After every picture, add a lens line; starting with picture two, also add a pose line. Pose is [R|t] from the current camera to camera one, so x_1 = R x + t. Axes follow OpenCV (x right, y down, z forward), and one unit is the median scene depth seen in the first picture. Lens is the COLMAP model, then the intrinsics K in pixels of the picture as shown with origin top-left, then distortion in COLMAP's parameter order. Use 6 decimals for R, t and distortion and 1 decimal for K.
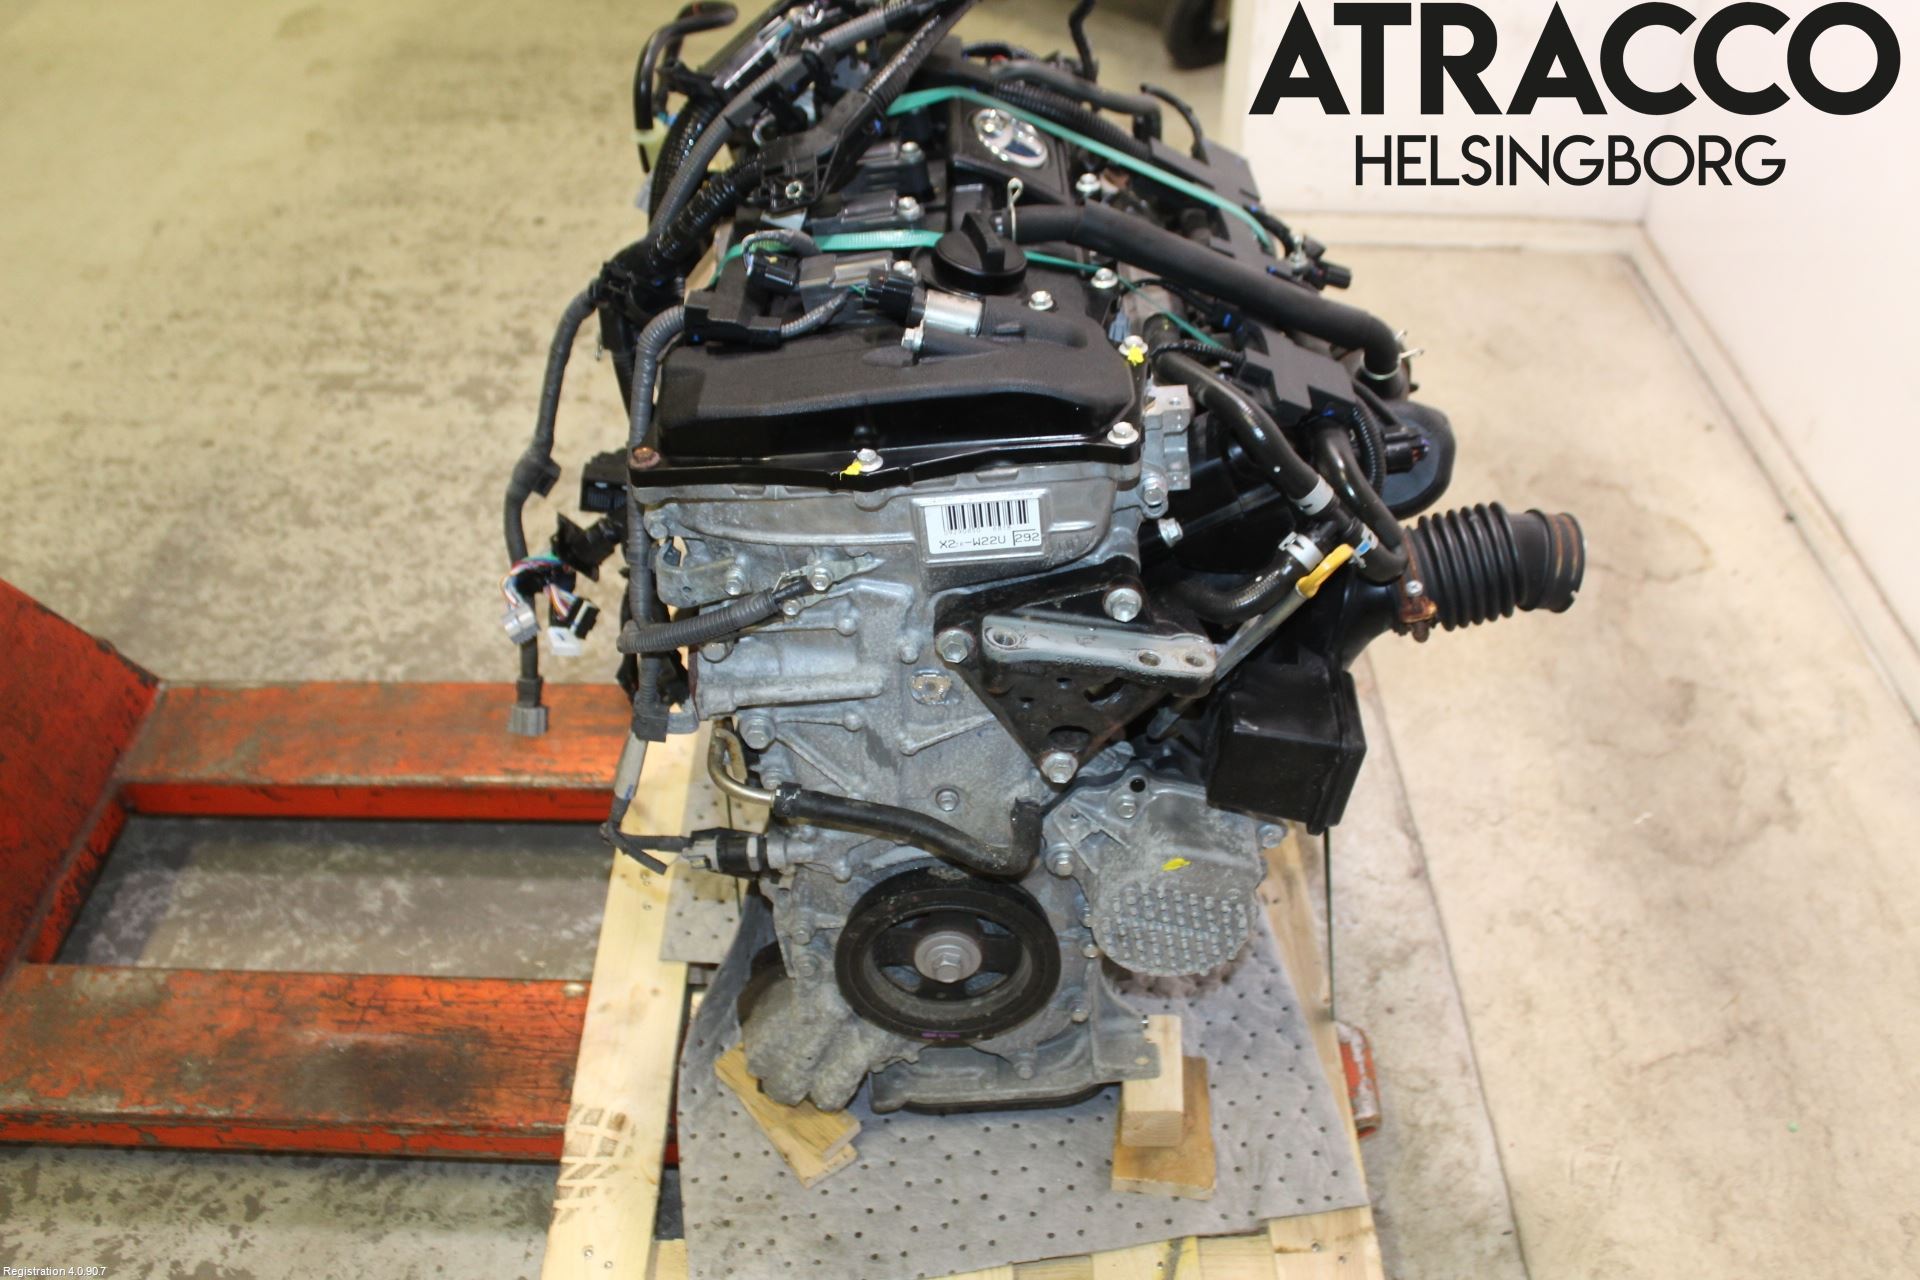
lens RADIAL K [[1787.6, 0, 961.9], [0, 1787.6, 642.4], [0, 0, 1]] dist [-0.089377, 0.000000]
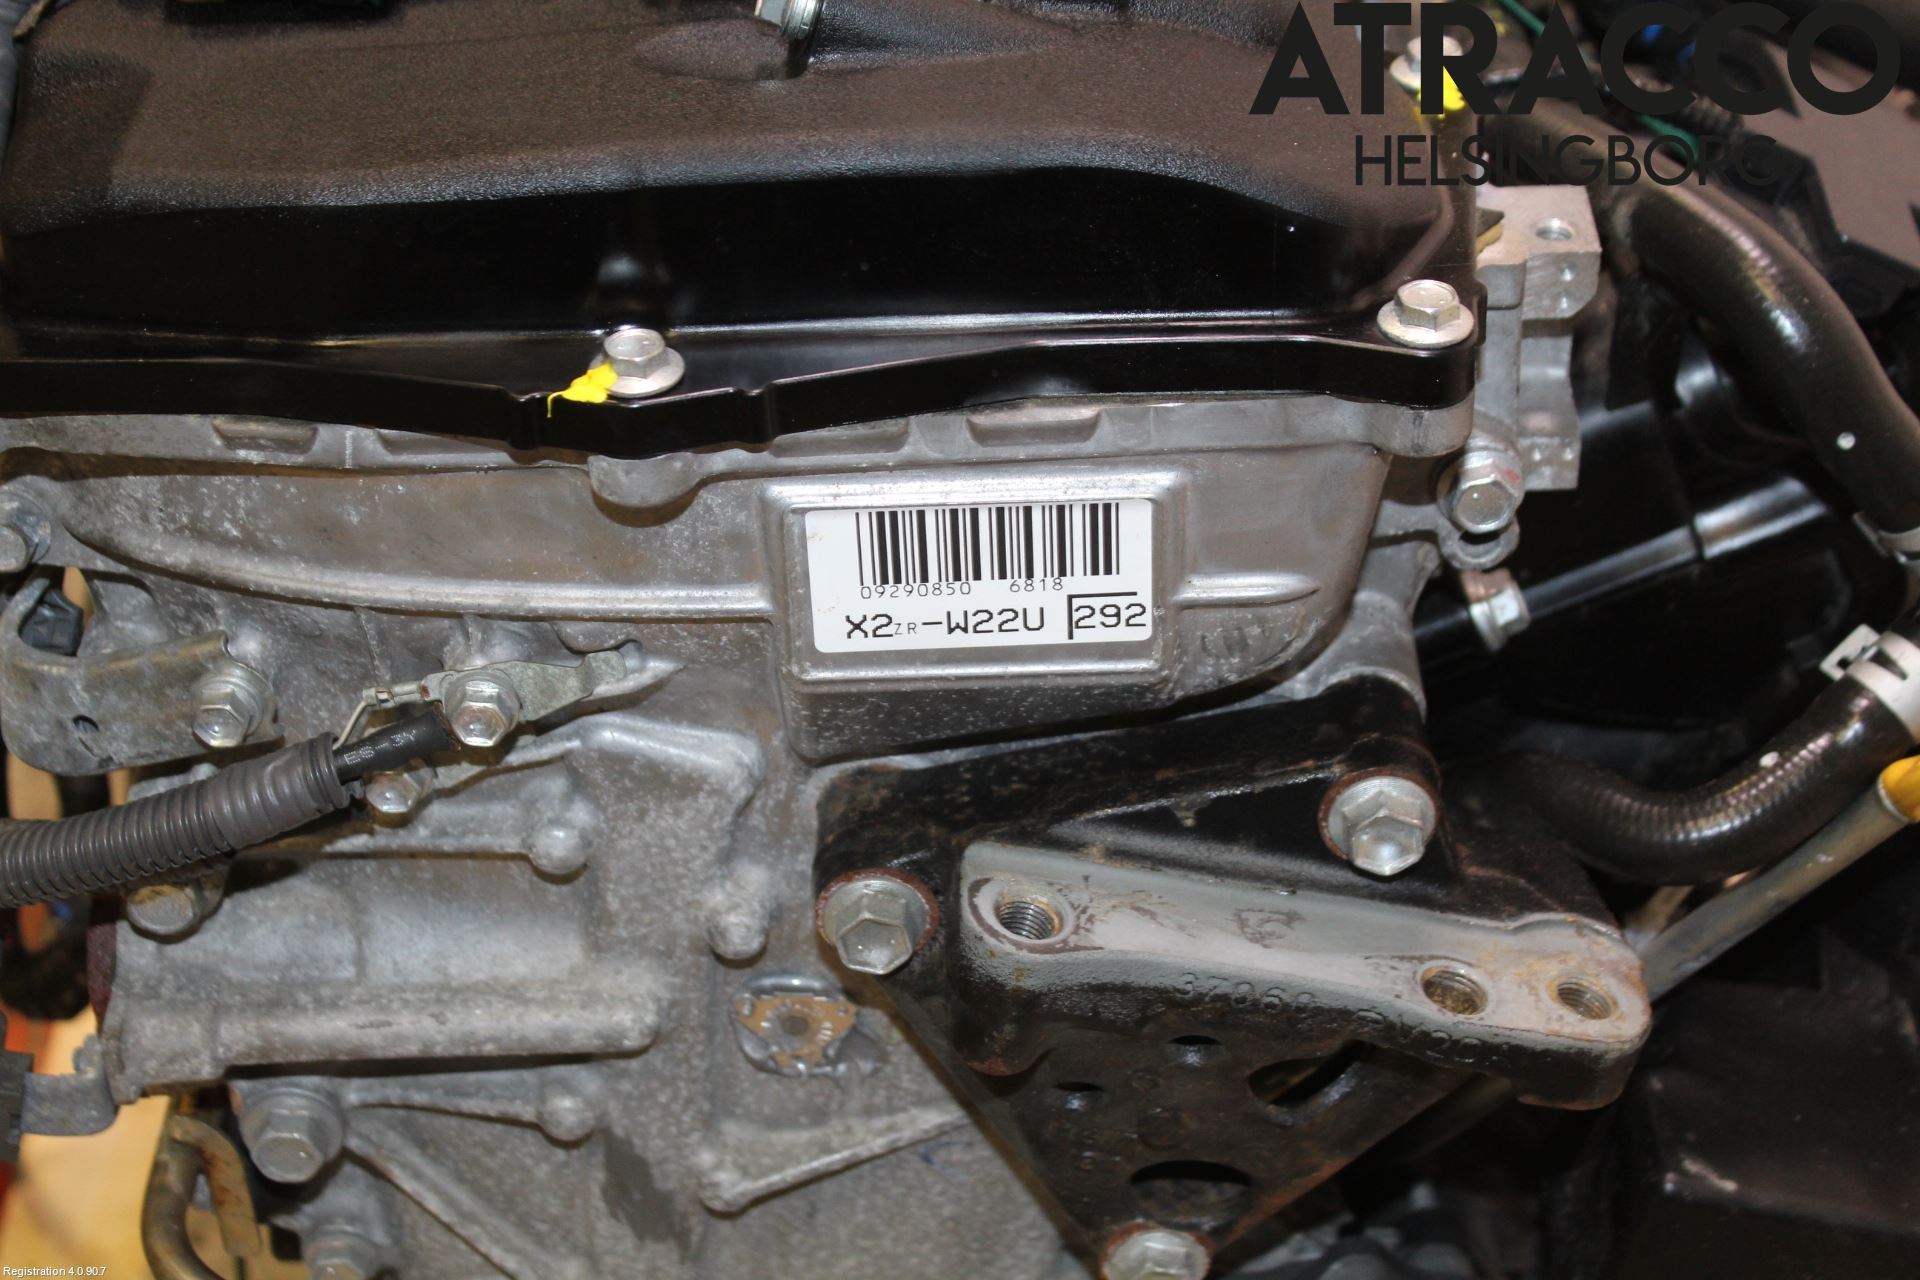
lens RADIAL K [[3516.6, 0, 958.5], [0, 3516.6, 638.0], [0, 0, 1]] dist [-0.021079, 0.000000]
pose [[0.998583, 0.040917, 0.034015, -0.012976], [-0.039695, 0.998569, -0.035847, -0.028956], [-0.035433, 0.034446, 0.998778, 0.335555]]
